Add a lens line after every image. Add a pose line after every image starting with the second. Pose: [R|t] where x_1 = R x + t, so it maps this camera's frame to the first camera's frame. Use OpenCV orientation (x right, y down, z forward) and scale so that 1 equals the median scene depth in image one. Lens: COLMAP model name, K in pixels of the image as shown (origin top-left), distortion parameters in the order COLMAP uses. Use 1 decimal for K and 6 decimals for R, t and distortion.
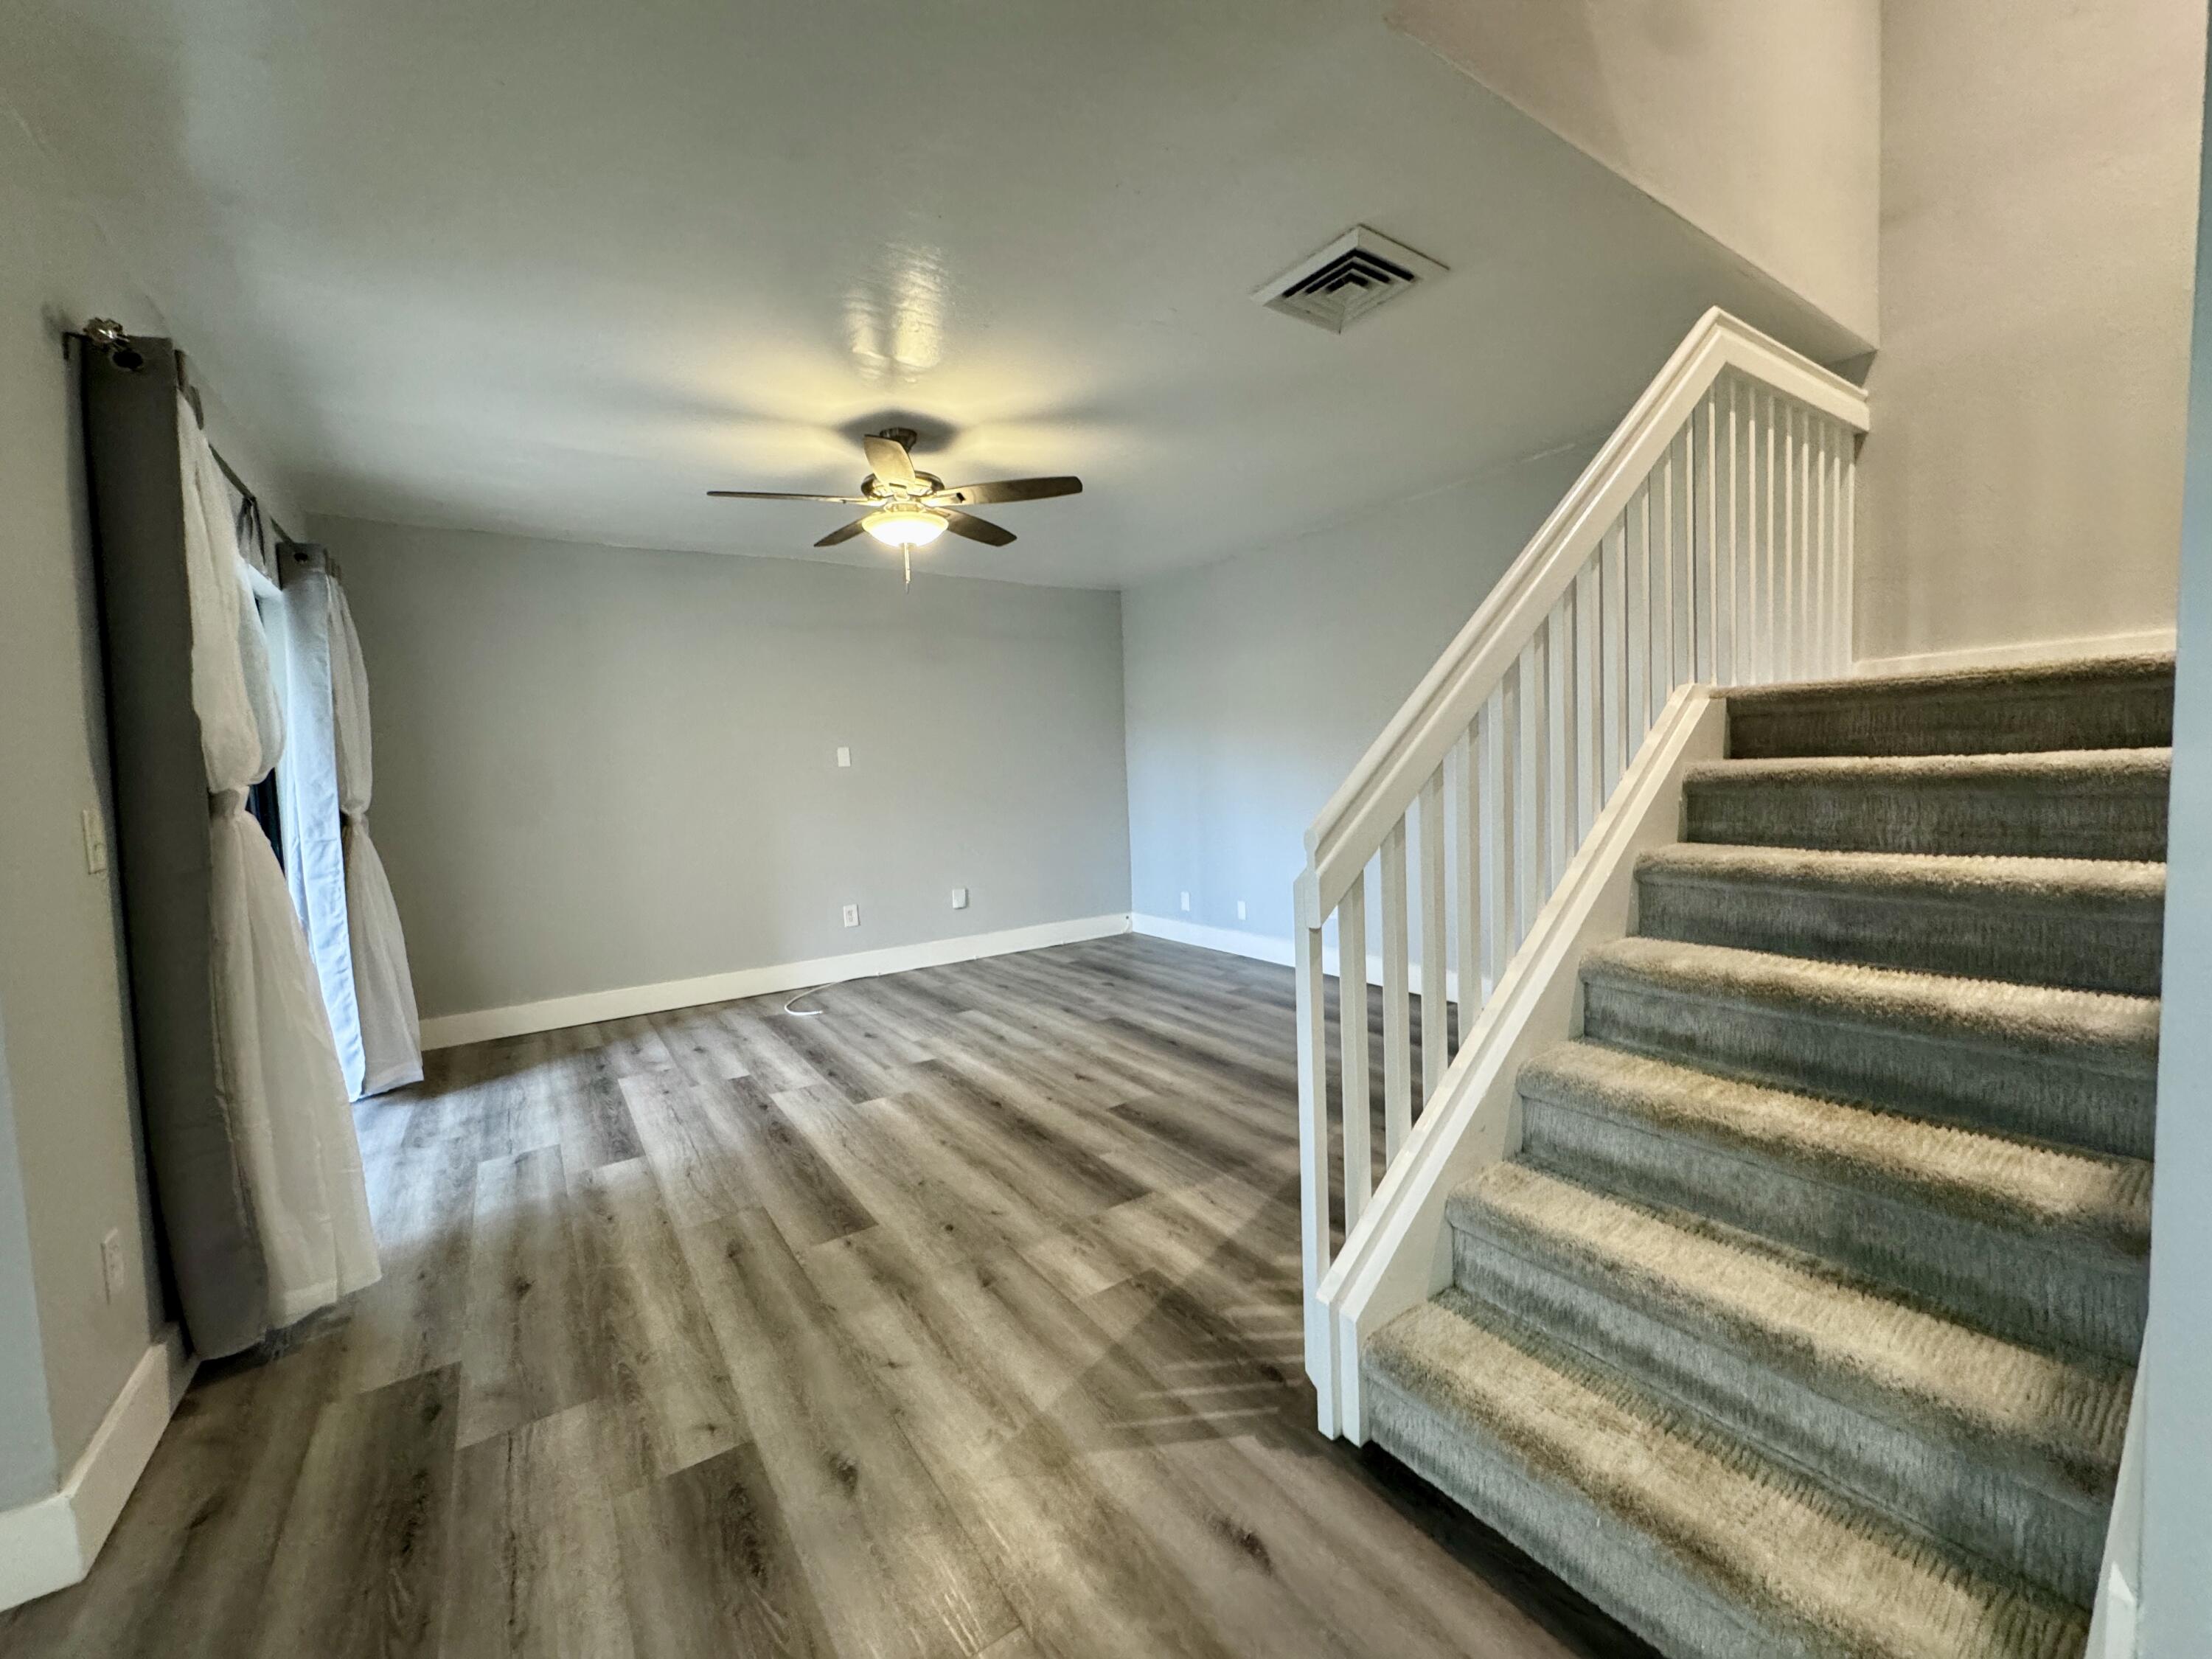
lens RADIAL K [[885.5, 0, 1102.5], [0, 885.5, 825.2], [0, 0, 1]] dist [-0.010088, -0.000164]
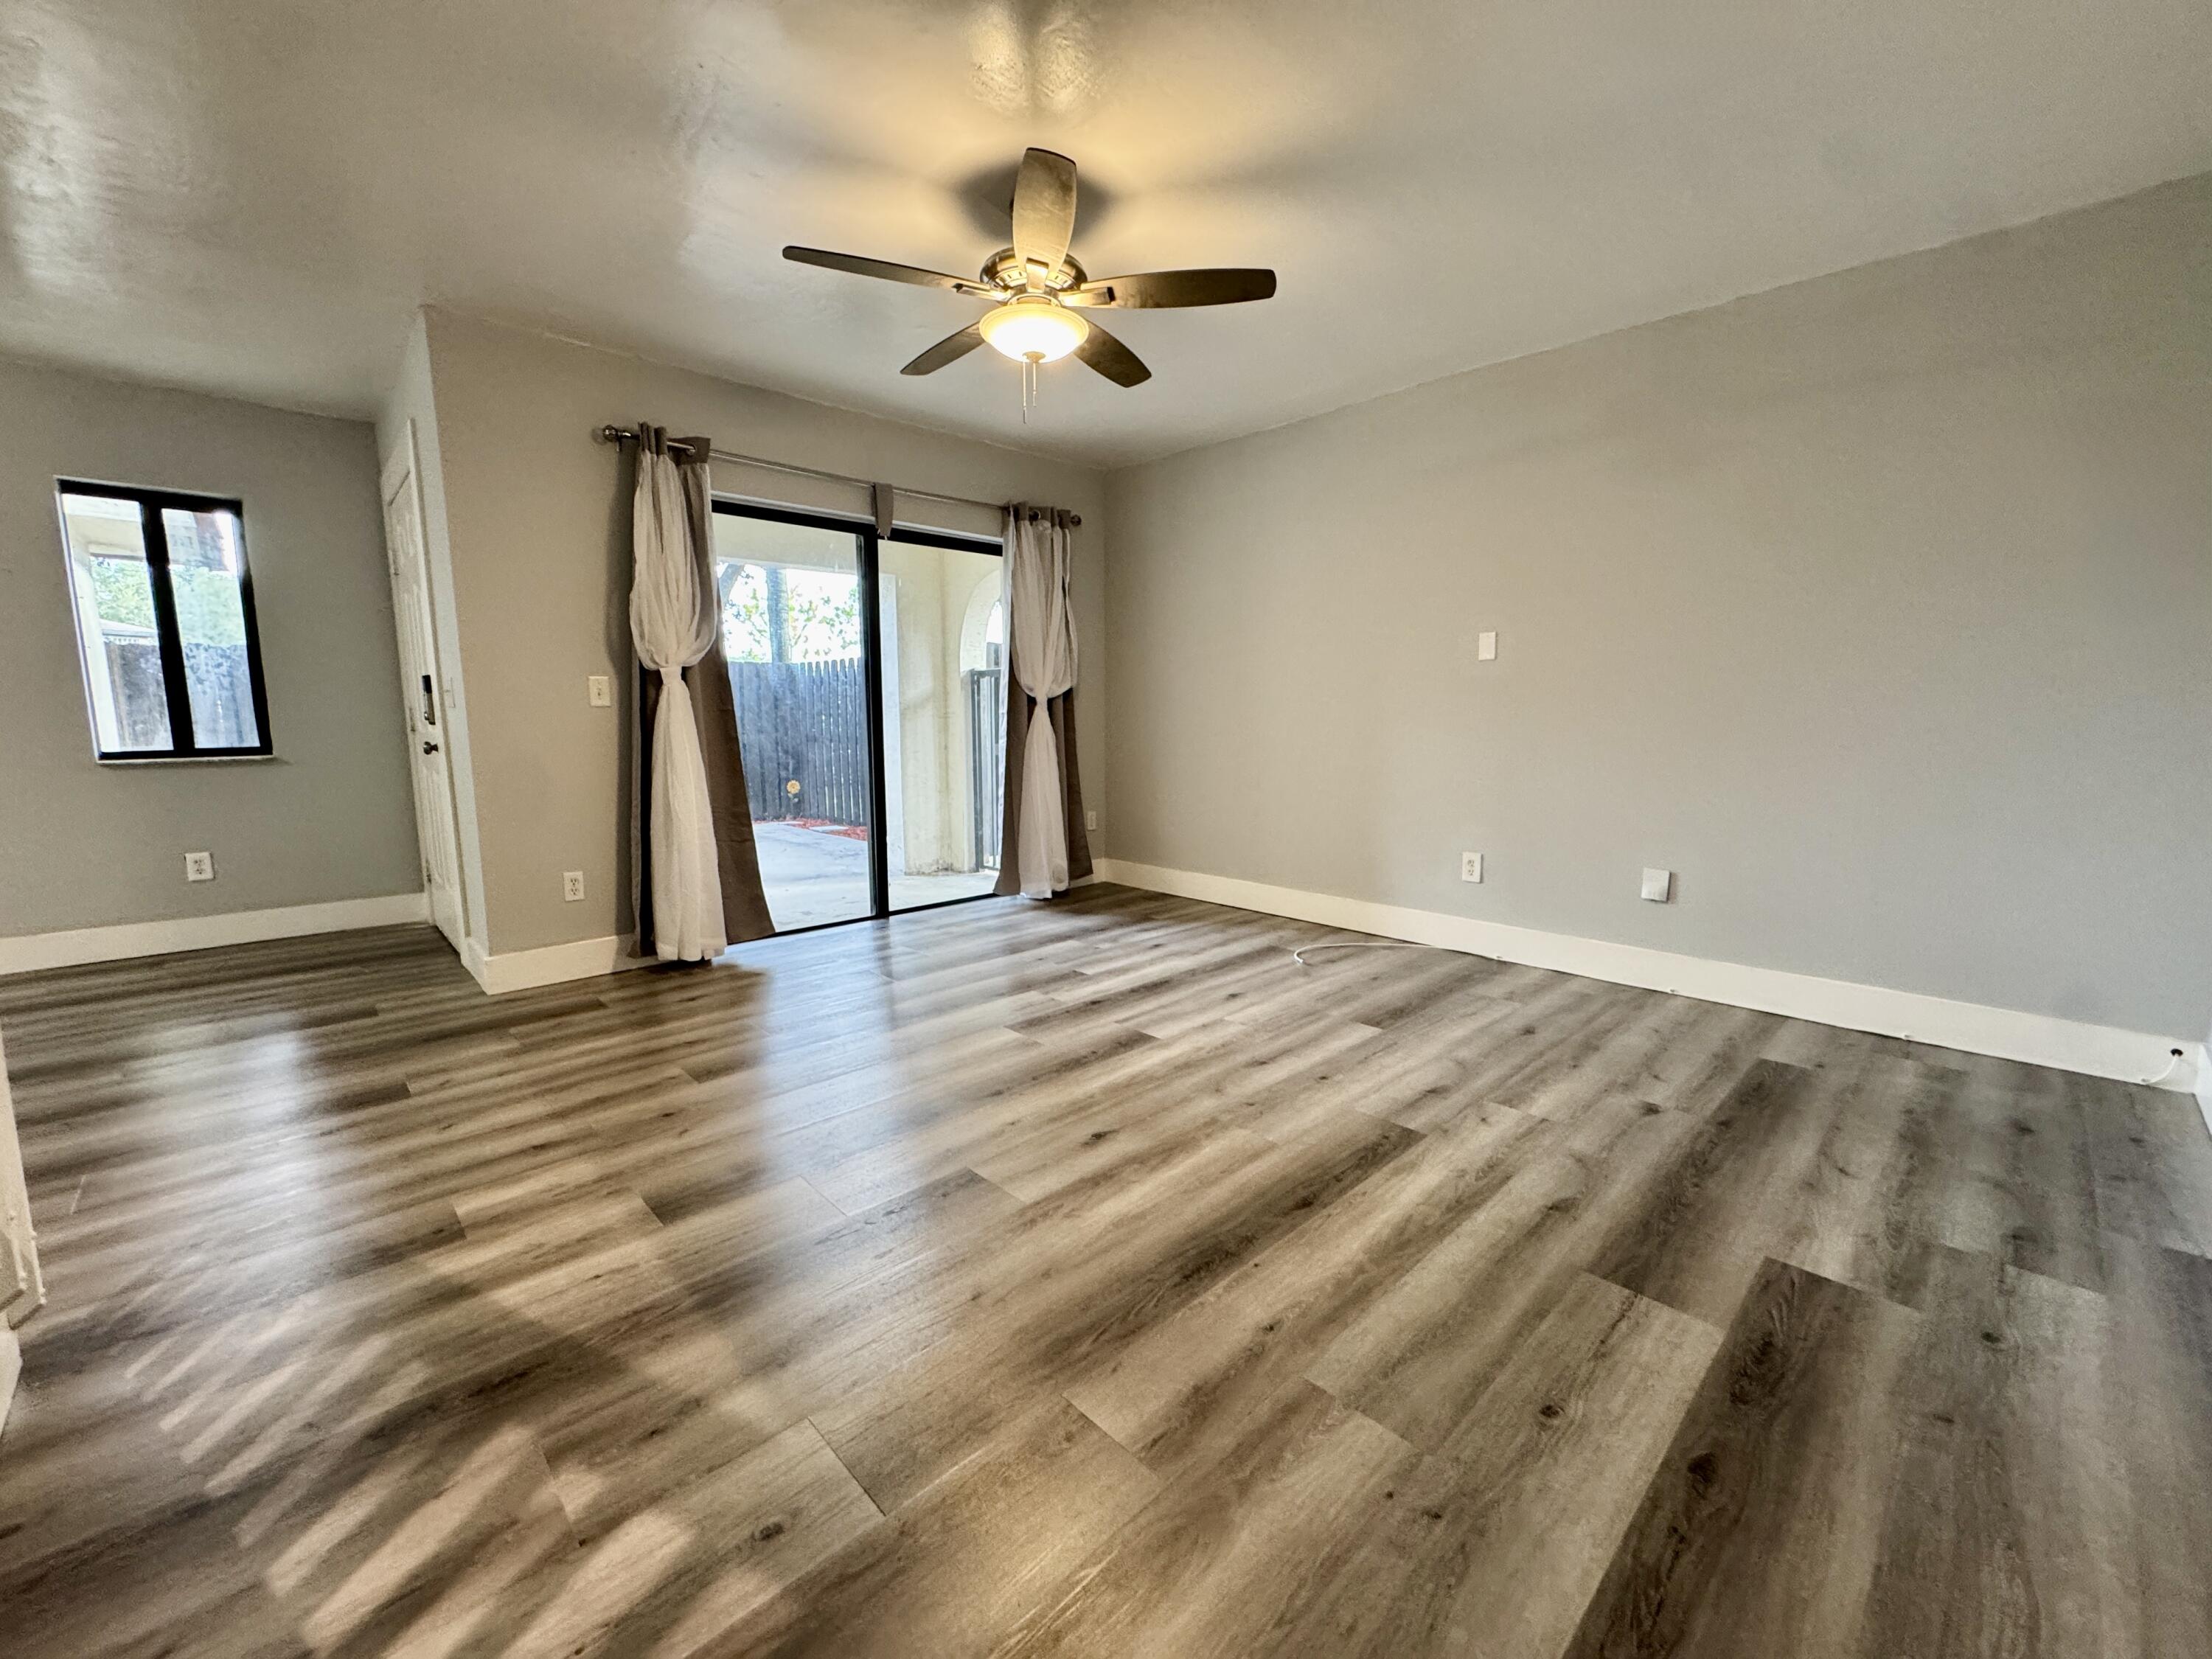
lens RADIAL K [[885.5, 0, 1102.5], [0, 885.5, 825.2], [0, 0, 1]] dist [-0.010088, -0.000164]
pose [[0.180928, 0.169306, -0.968814, 0.525593], [-0.072682, 0.984679, 0.158506, -0.037405], [0.980807, 0.041737, 0.190461, 0.815436]]
